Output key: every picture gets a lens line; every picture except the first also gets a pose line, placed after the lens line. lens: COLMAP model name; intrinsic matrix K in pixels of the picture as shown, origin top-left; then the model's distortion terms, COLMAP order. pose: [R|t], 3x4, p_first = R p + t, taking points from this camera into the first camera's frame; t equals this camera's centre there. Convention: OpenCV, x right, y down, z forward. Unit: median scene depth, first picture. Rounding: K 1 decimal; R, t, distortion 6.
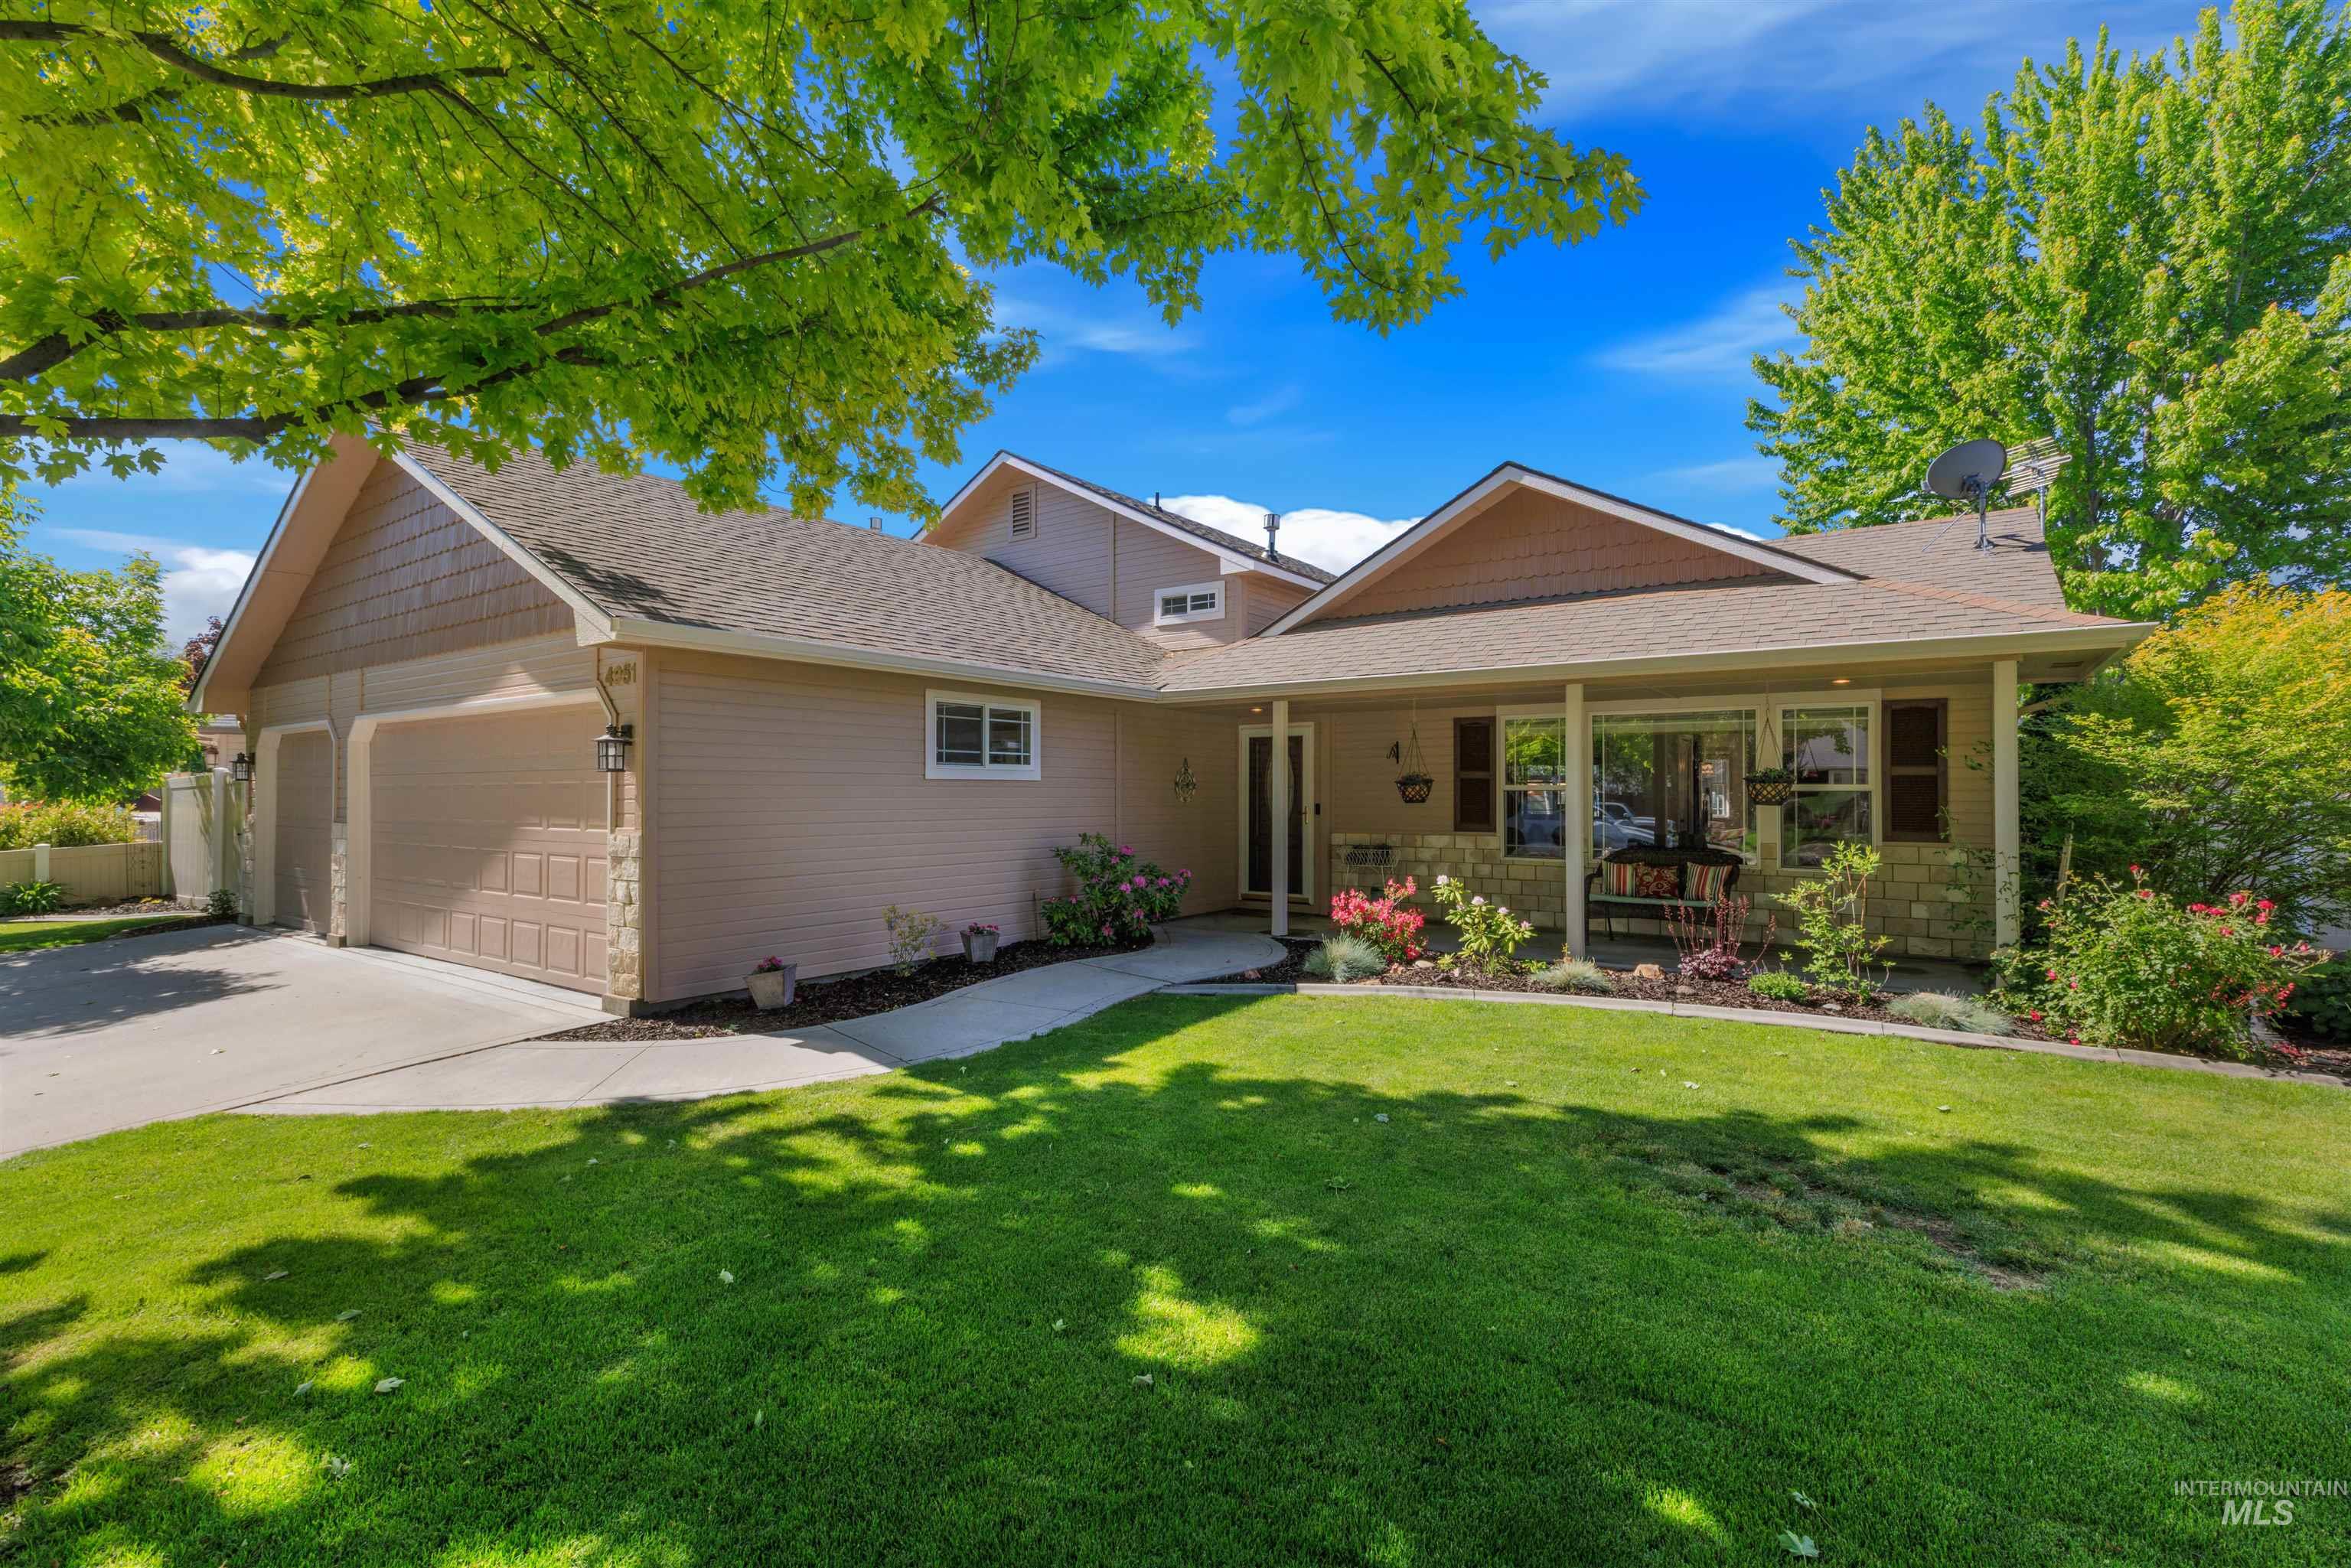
lens RADIAL K [[1063.9, 0, 1182.2], [0, 1063.9, 784.5], [0, 0, 1]] dist [-0.001105, -0.000817]
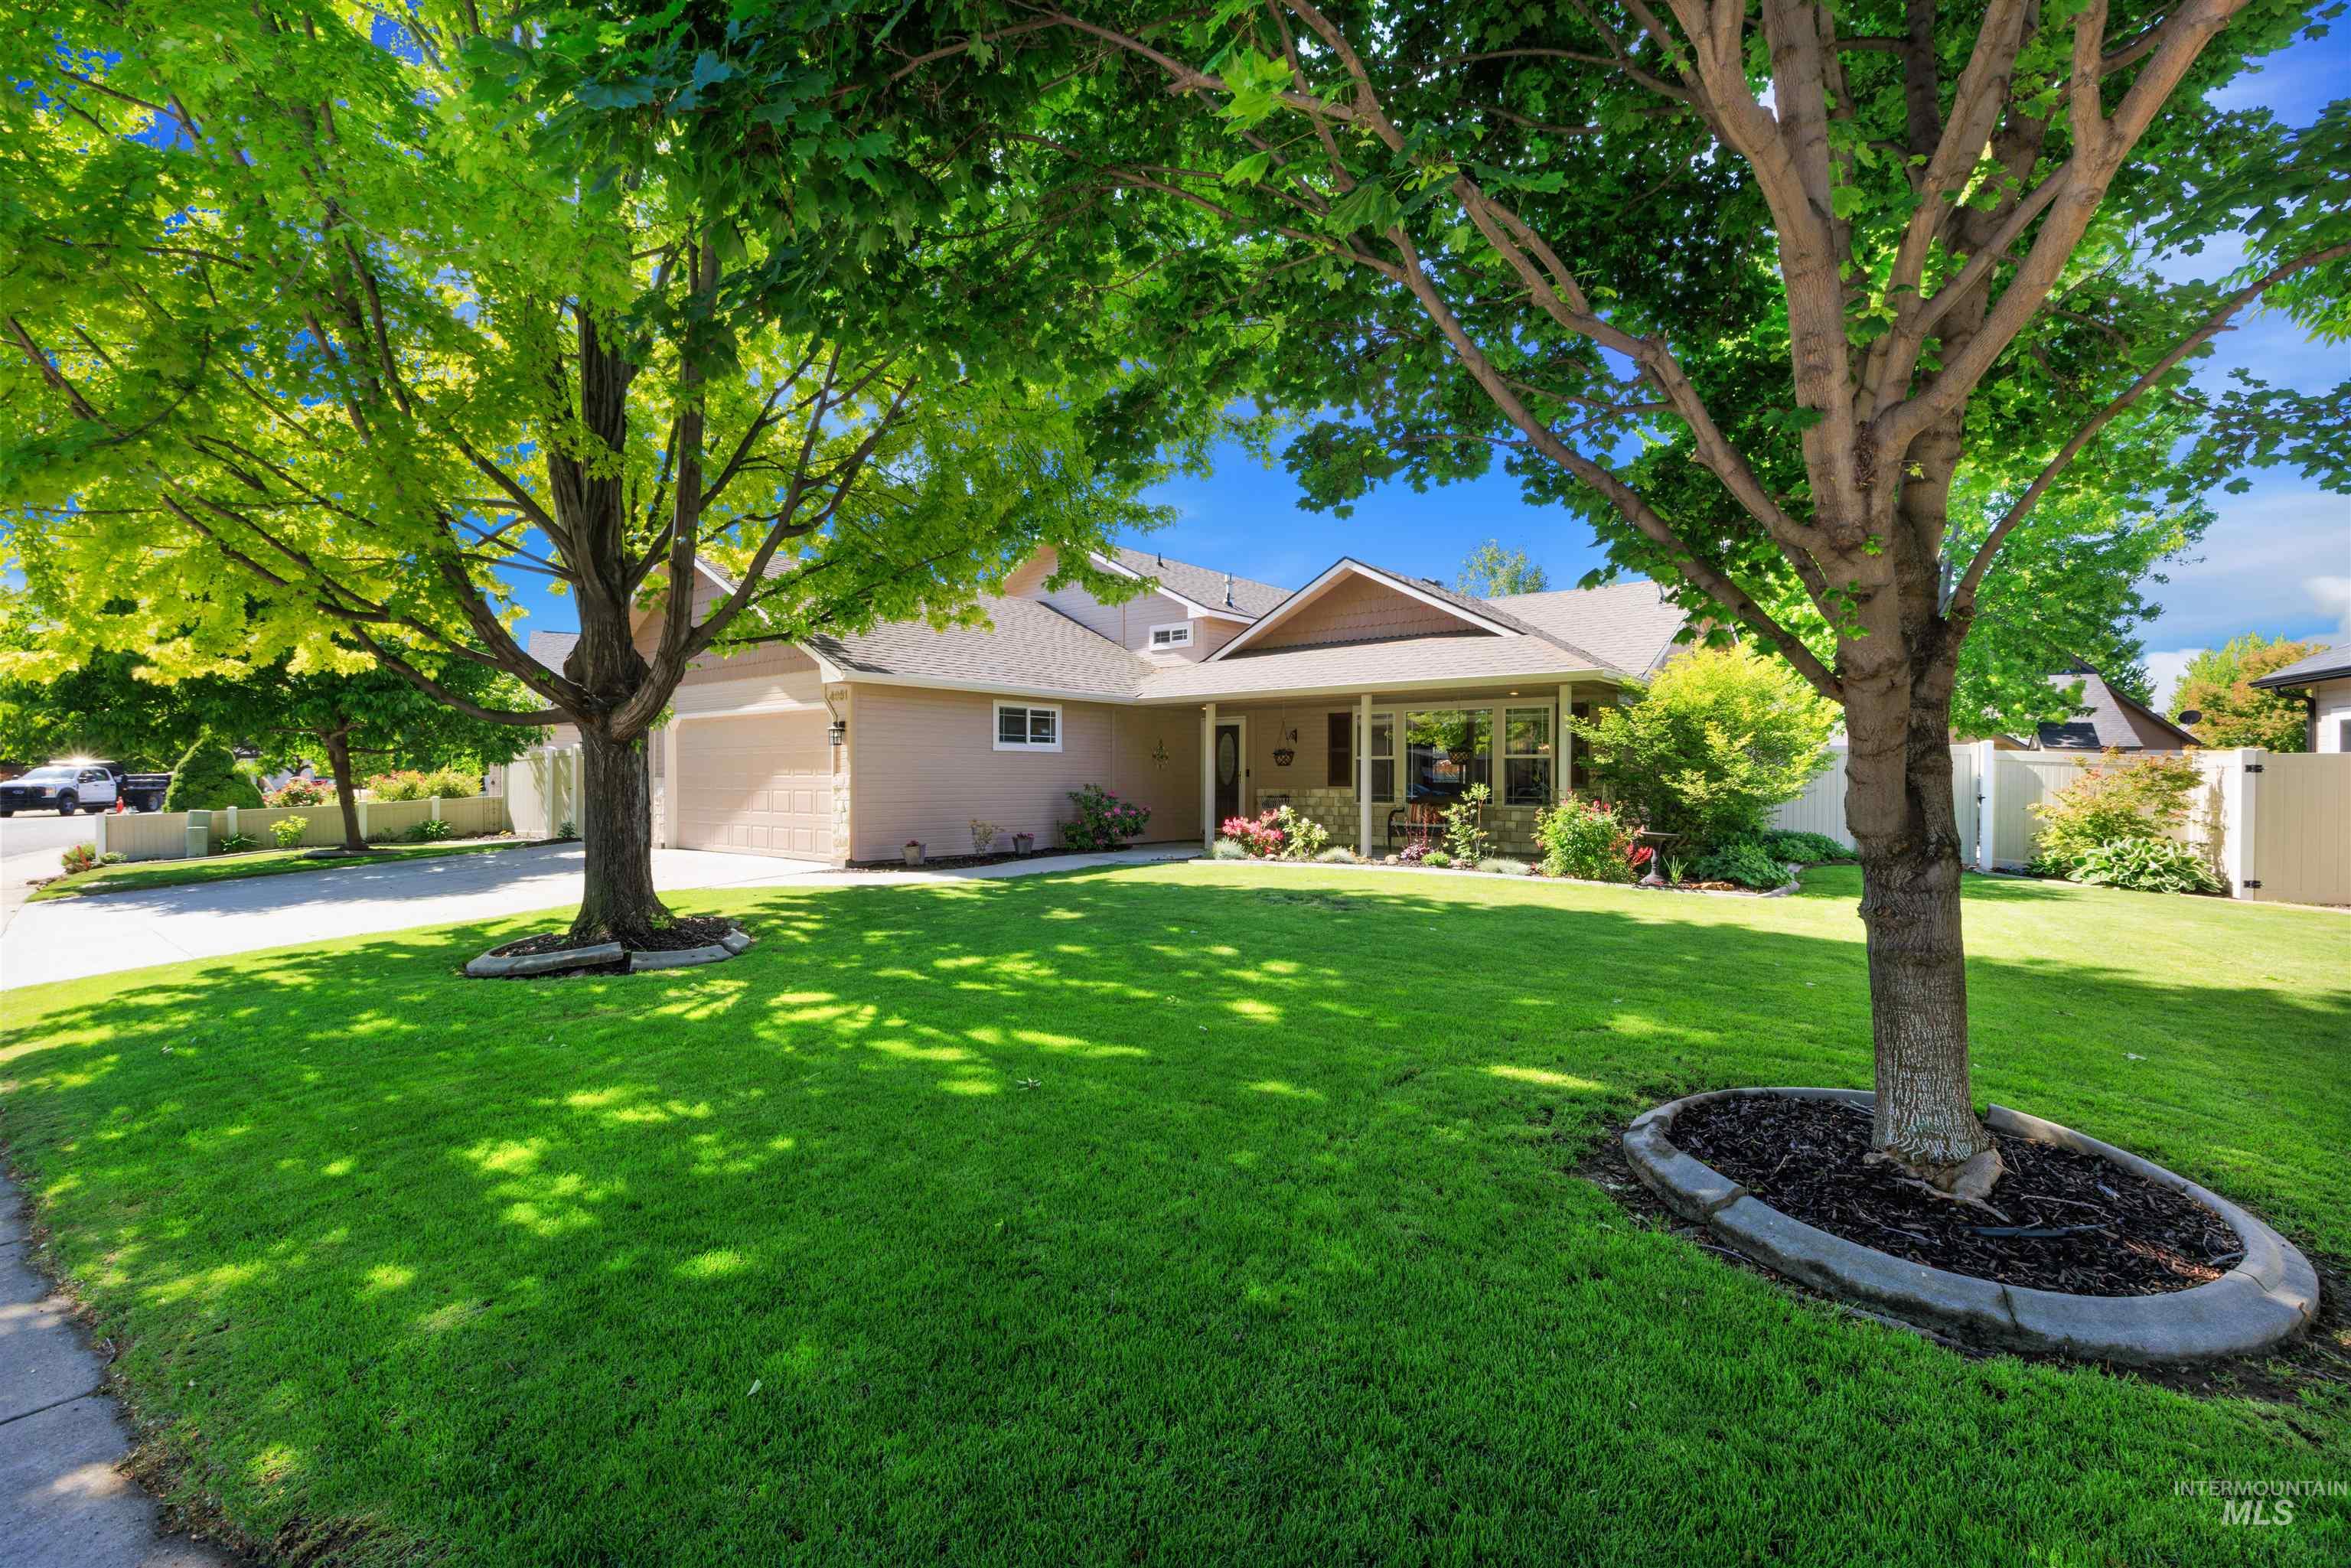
lens RADIAL K [[1063.9, 0, 1170.7], [0, 1063.9, 782.9], [0, 0, 1]] dist [-0.001105, -0.000817]
pose [[0.996282, 0.002480, -0.086118, 0.192697], [-0.001491, 0.999932, 0.011541, 0.026034], [0.086141, -0.011369, 0.996218, -0.691131]]
